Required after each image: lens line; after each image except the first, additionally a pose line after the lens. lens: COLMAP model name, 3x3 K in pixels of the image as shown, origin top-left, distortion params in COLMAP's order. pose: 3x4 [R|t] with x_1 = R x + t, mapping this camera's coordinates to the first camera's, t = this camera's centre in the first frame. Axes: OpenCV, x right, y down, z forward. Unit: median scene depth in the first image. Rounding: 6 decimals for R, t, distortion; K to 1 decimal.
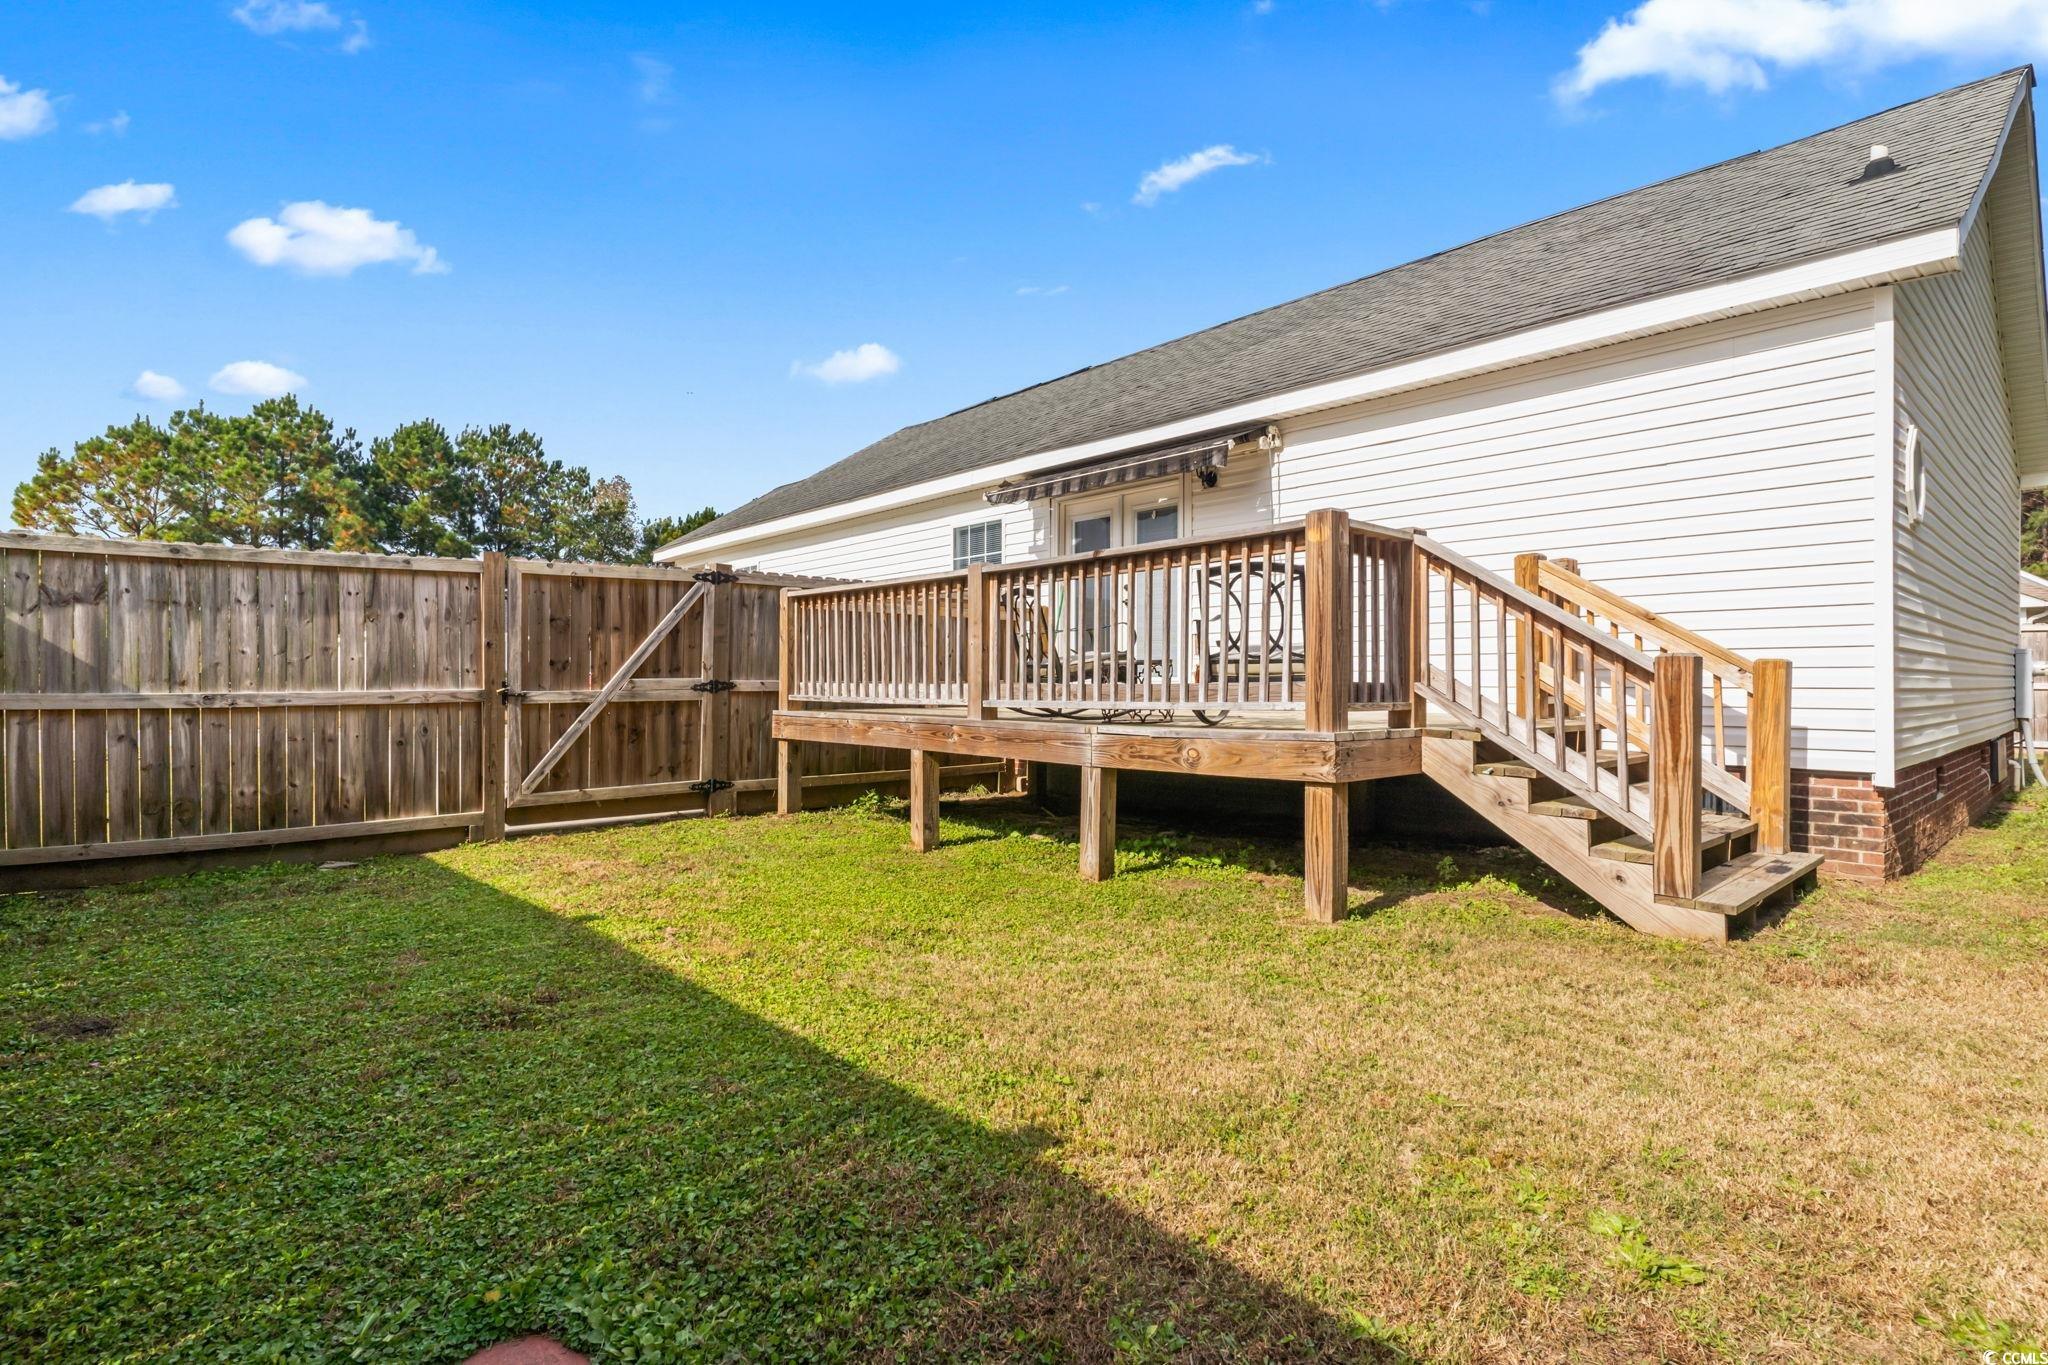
lens RADIAL K [[977.1, 0, 1019.8], [0, 977.1, 676.8], [0, 0, 1]] dist [0.003947, 0.000655]
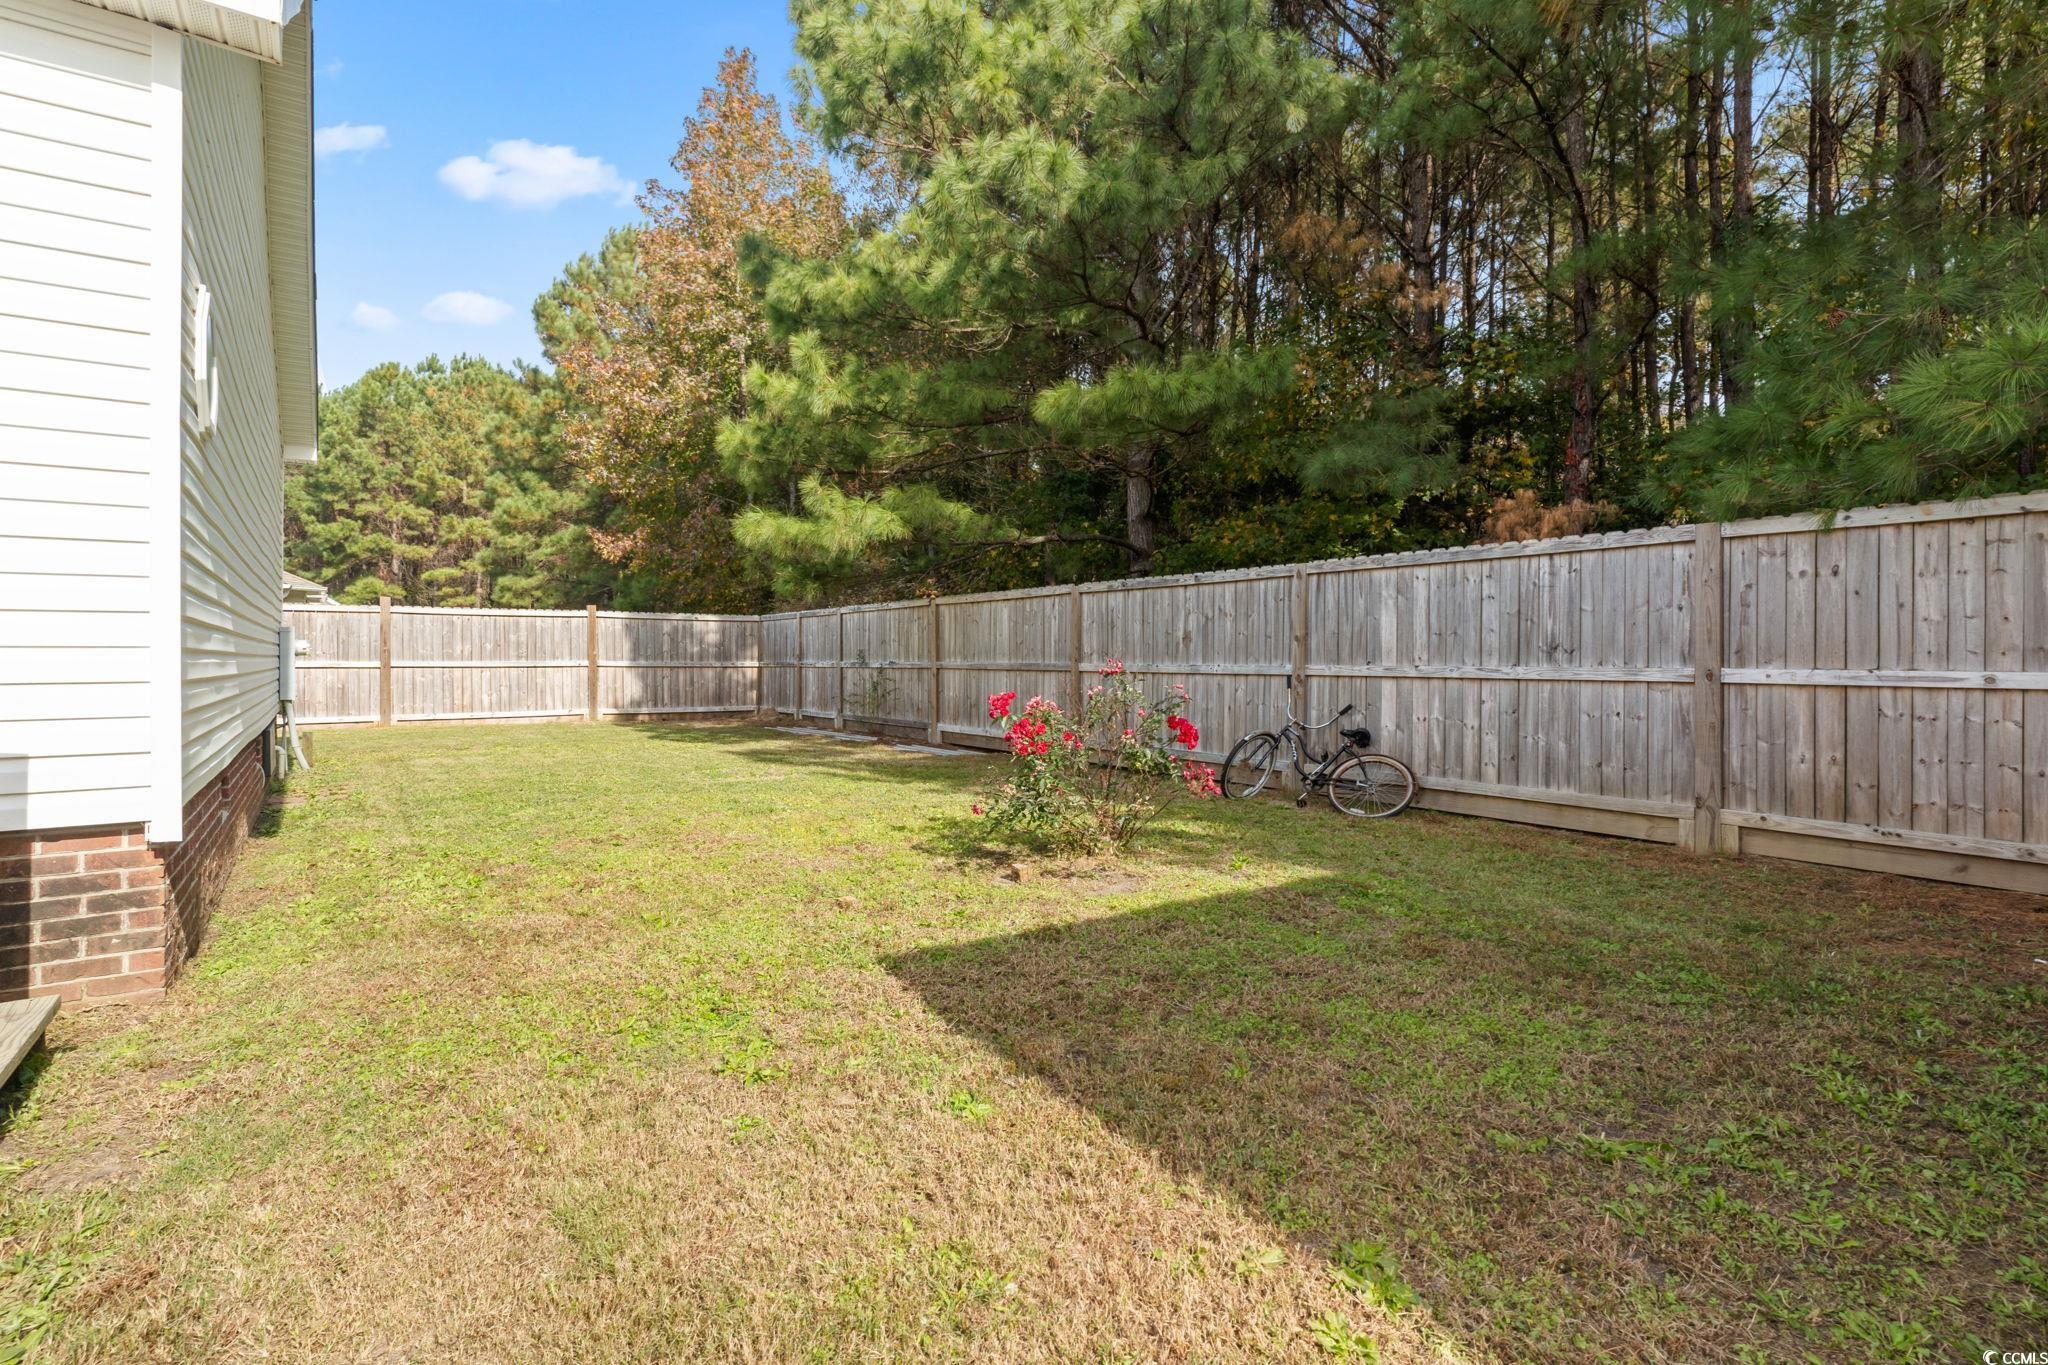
lens RADIAL K [[977.1, 0, 1018.6], [0, 977.1, 660.6], [0, 0, 1]] dist [0.003947, 0.000655]
pose [[0.109436, -0.002226, 0.993991, 0.314650], [-0.006702, 0.999973, 0.002978, -0.007074], [-0.993971, -0.006987, 0.109418, 0.384422]]
